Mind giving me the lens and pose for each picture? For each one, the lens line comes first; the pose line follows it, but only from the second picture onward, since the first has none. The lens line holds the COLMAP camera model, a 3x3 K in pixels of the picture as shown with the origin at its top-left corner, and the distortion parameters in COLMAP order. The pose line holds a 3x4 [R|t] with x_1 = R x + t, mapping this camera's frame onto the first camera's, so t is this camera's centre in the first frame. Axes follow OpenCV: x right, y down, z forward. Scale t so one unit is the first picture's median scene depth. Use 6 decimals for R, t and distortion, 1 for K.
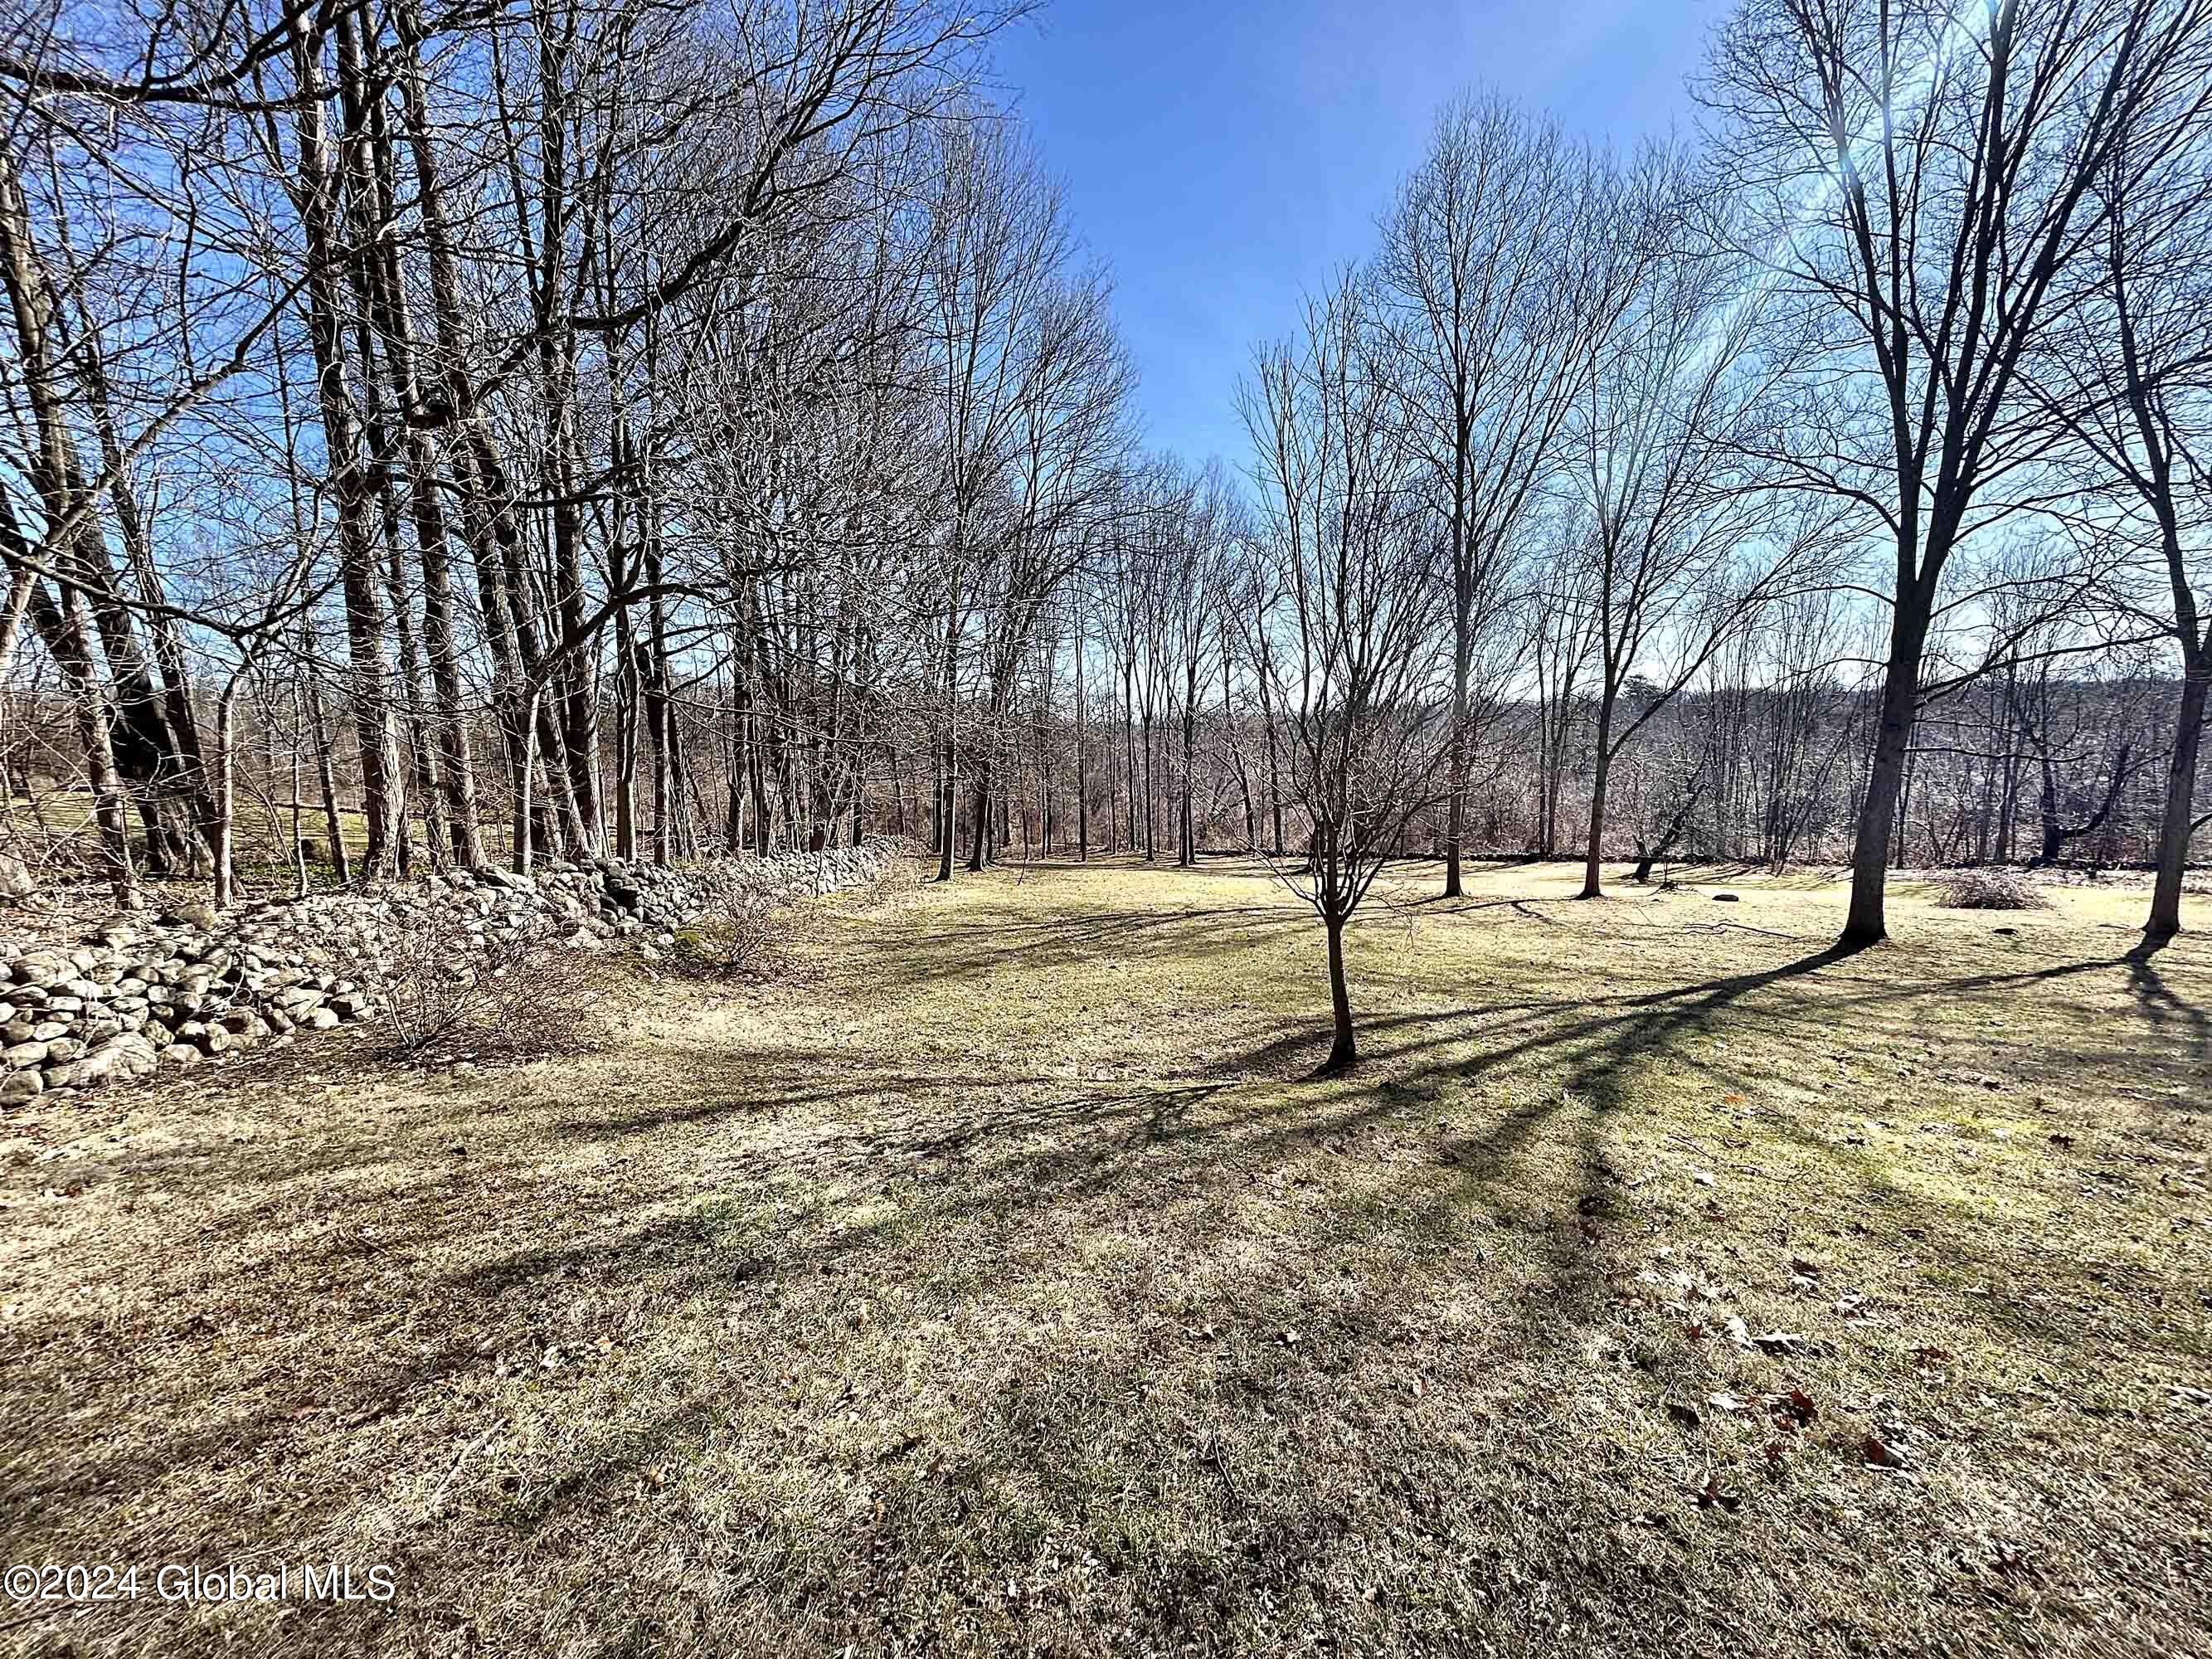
lens RADIAL K [[893.5, 0, 1101.5], [0, 893.5, 822.8], [0, 0, 1]] dist [0.002252, 0.000058]
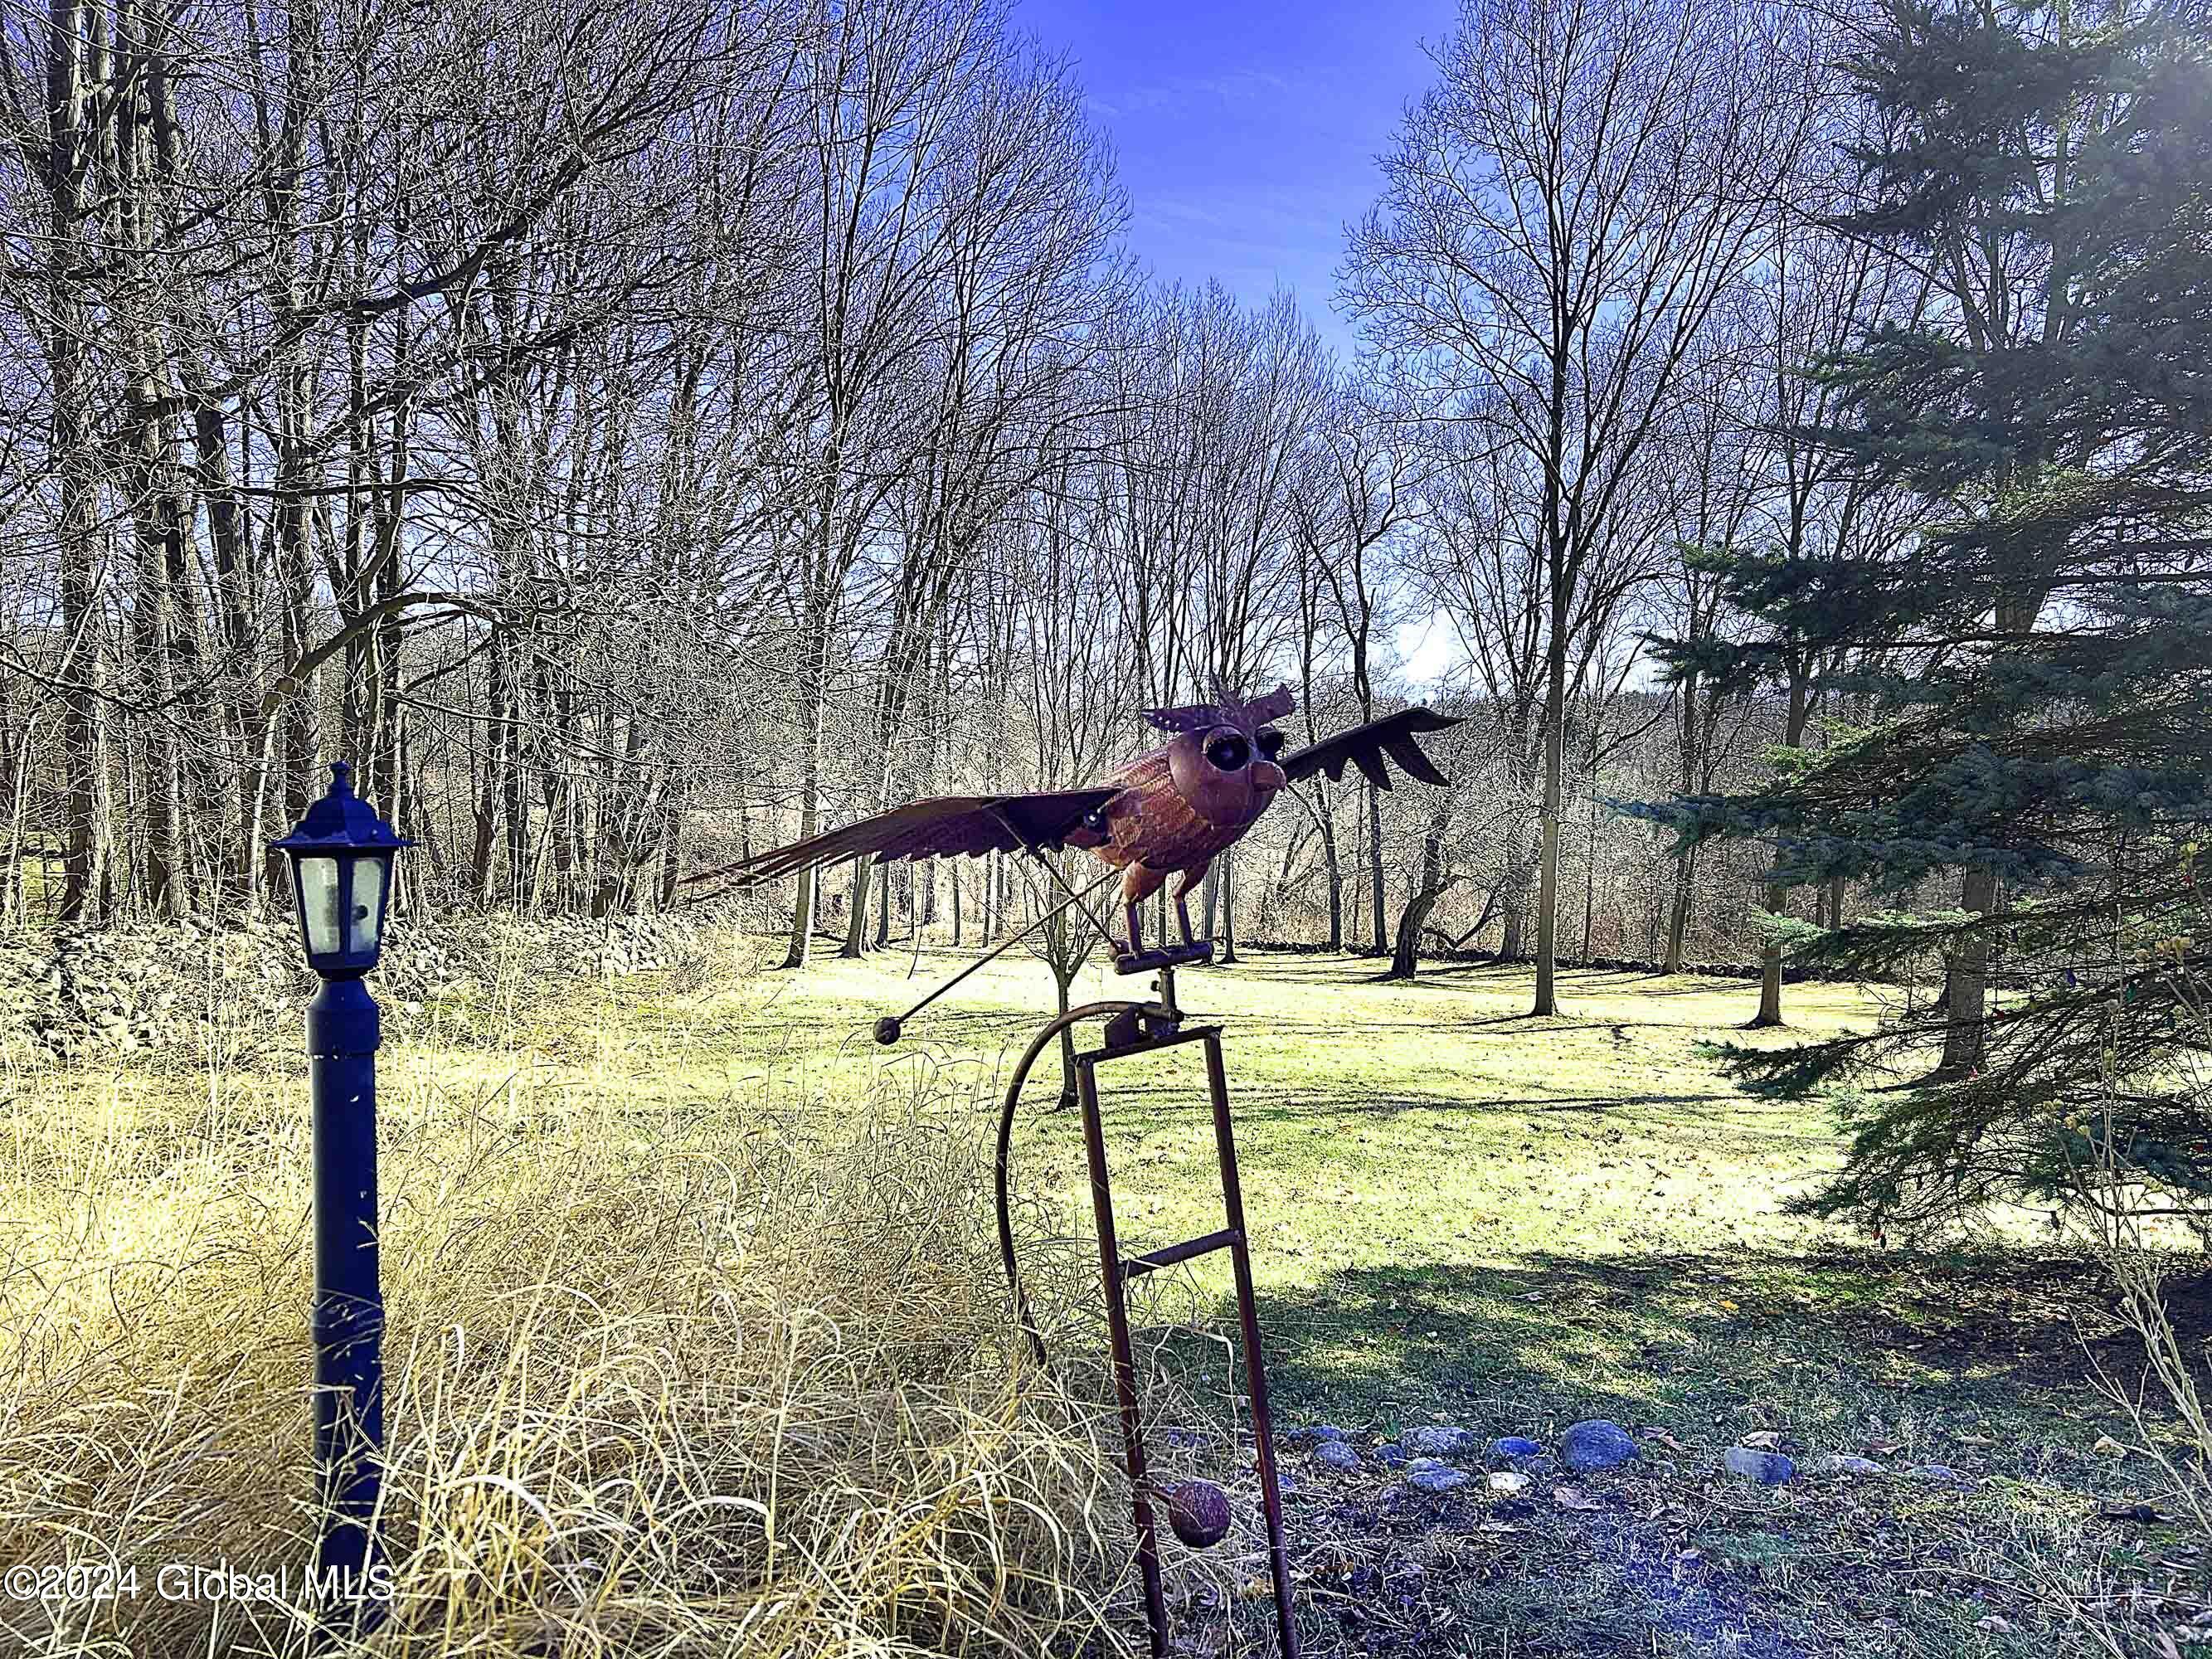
lens RADIAL K [[1652.7, 0, 1106.0], [0, 1652.7, 829.5], [0, 0, 1]] dist [-0.002349, -0.002541]
pose [[0.999190, 0.033221, -0.022716, 0.084778], [-0.034038, 0.998751, -0.036579, -0.001666], [0.021473, 0.037323, 0.999073, -0.235584]]
